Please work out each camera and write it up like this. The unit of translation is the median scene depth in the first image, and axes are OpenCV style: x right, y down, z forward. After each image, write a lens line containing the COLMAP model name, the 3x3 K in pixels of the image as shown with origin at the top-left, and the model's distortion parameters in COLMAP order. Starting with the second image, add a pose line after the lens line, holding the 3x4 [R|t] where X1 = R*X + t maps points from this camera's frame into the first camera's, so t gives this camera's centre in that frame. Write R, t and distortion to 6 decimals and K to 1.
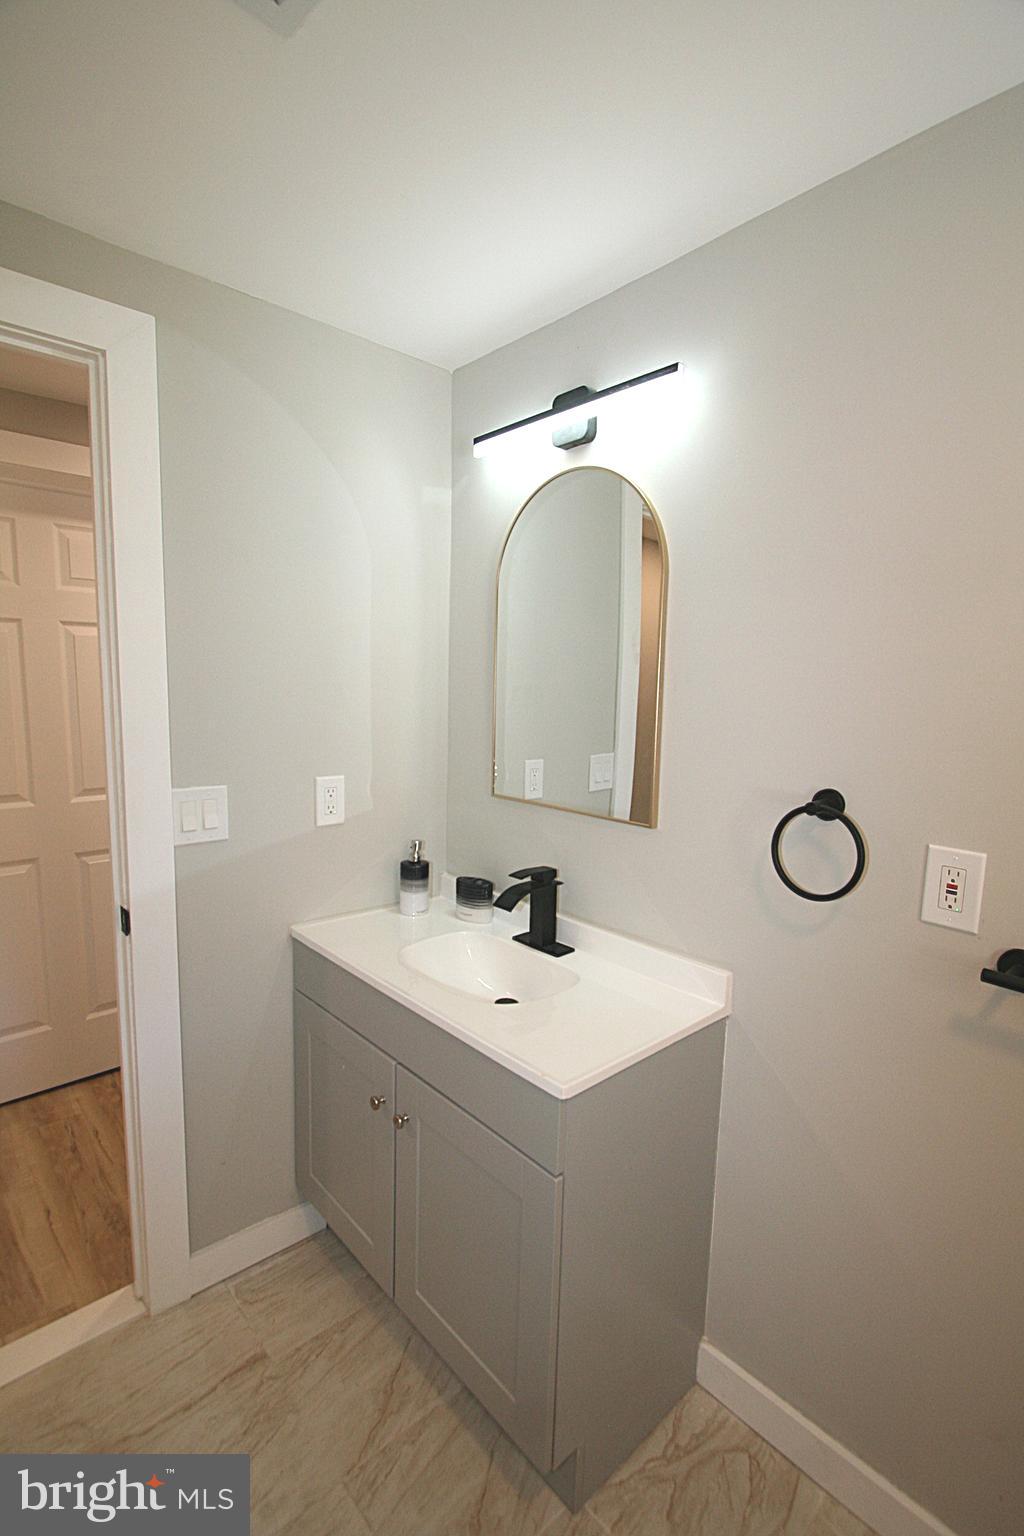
lens RADIAL K [[726.3, 0, 512.0], [0, 726.3, 768.0], [0, 0, 1]] dist [-0.000254, -0.000086]
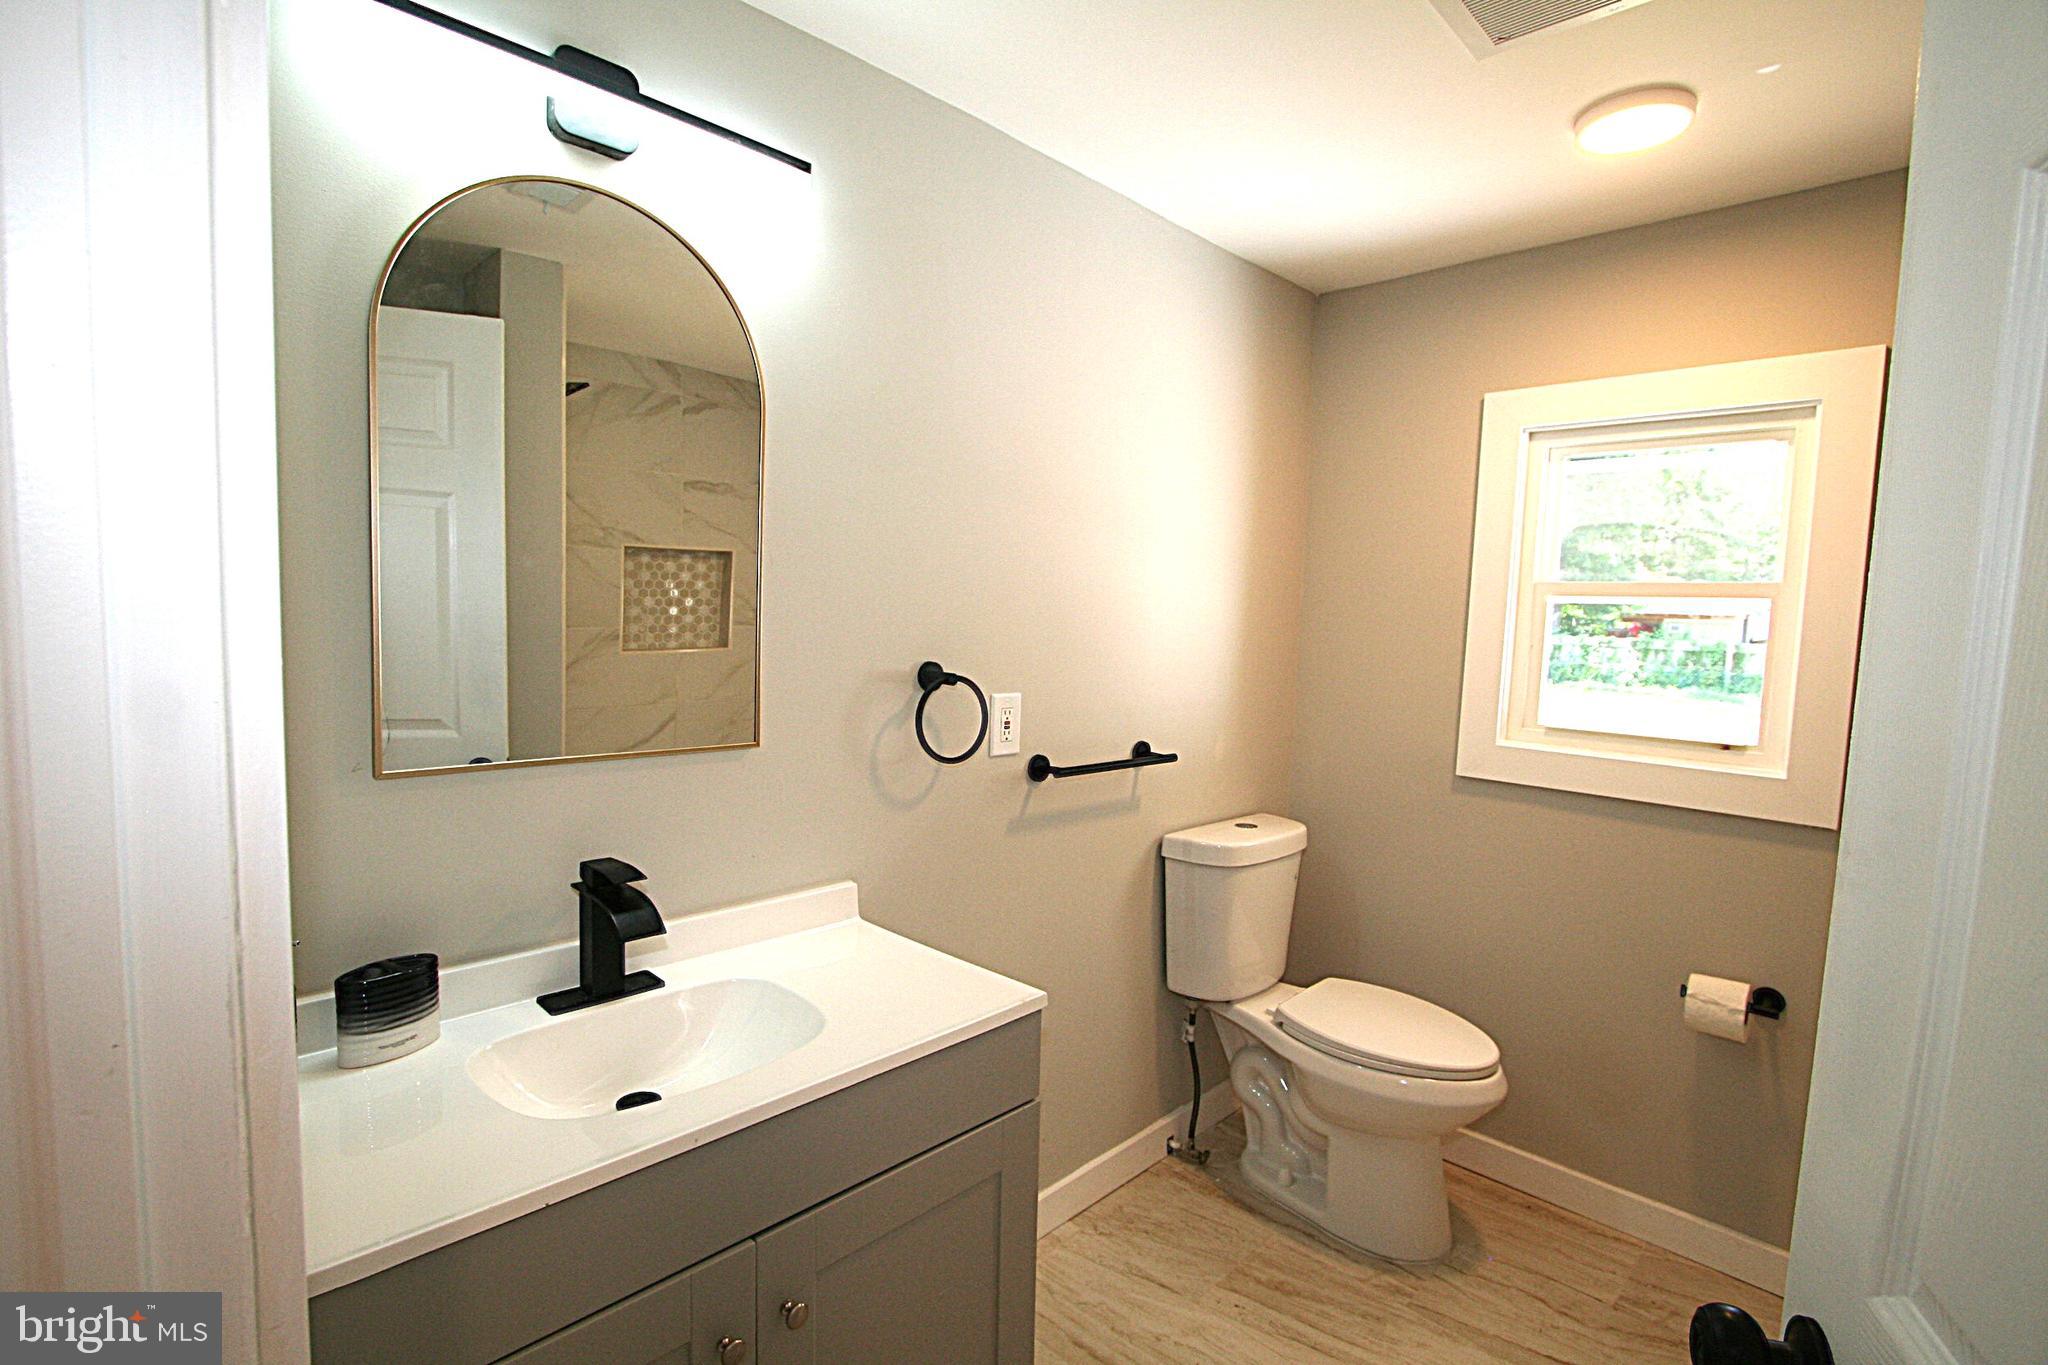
lens RADIAL K [[959.4, 0, 1013.1], [0, 959.4, 693.3], [0, 0, 1]] dist [-0.000035, 0.000342]
pose [[-0.051760, -0.102388, 0.993397, -0.914736], [0.086061, 0.990573, 0.106581, -0.061303], [-0.994944, 0.091010, -0.042461, 0.865878]]
